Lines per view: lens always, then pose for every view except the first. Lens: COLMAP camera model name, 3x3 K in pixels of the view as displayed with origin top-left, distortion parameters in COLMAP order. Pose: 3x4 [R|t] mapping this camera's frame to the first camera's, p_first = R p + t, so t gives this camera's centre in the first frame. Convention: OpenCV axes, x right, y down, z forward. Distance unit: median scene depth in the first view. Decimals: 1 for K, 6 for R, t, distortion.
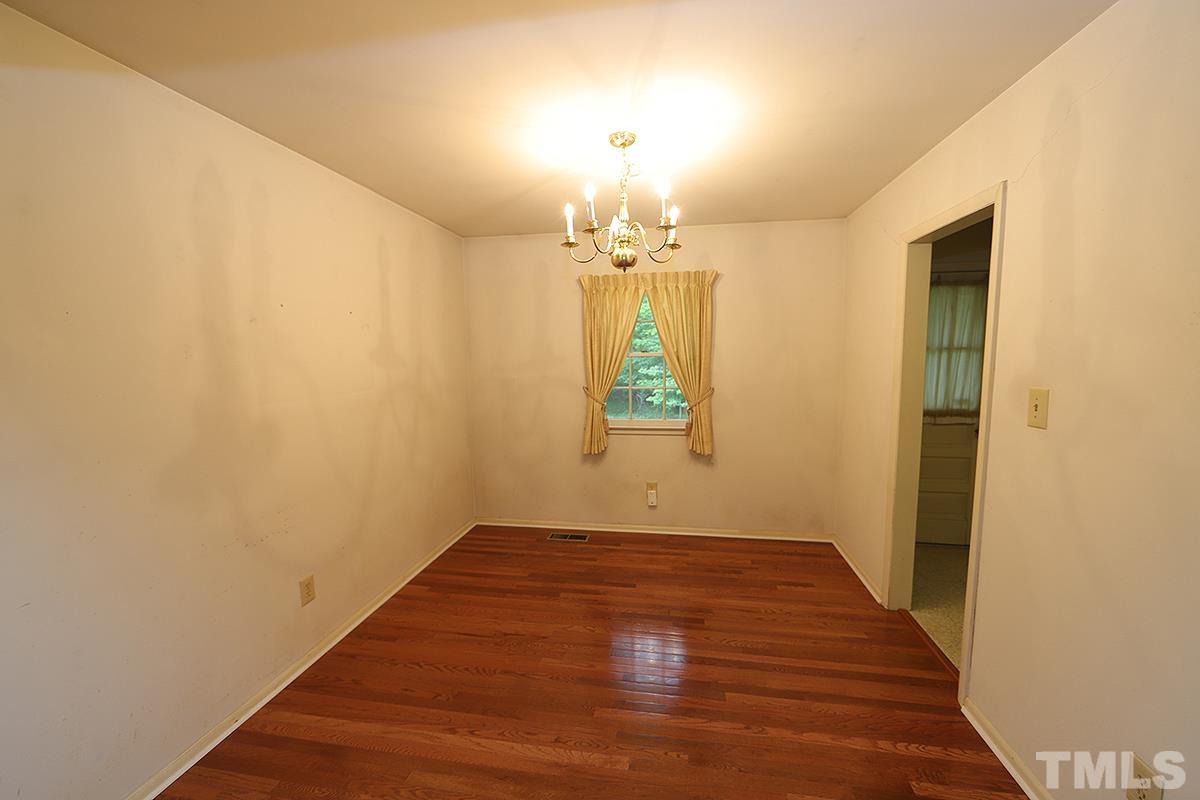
lens RADIAL K [[474.8, 0, 600.5], [0, 474.8, 404.0], [0, 0, 1]] dist [-0.002451, -0.000090]
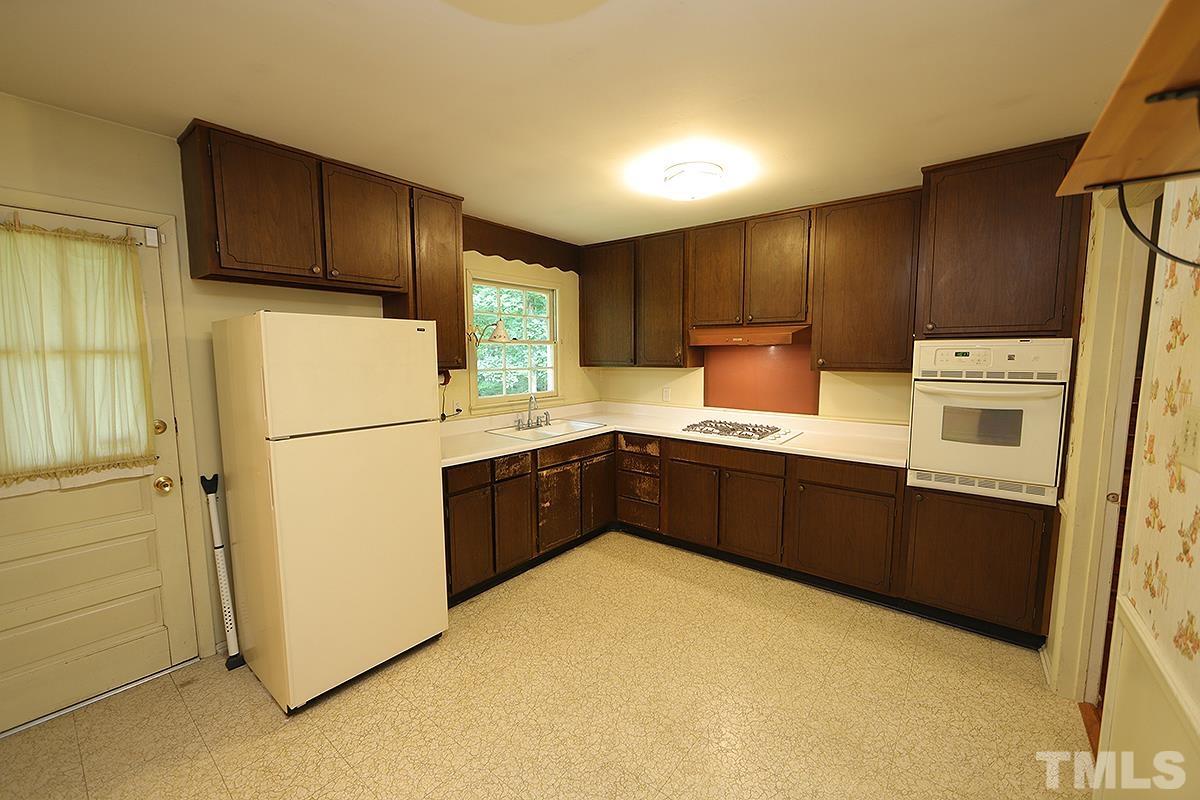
lens RADIAL K [[474.8, 0, 598.7], [0, 474.8, 398.8], [0, 0, 1]] dist [-0.002451, -0.000090]
pose [[0.494958, -0.077148, 0.865485, 0.558201], [0.102419, 0.994287, 0.030057, -0.014897], [-0.862860, 0.073765, 0.500032, 0.189096]]
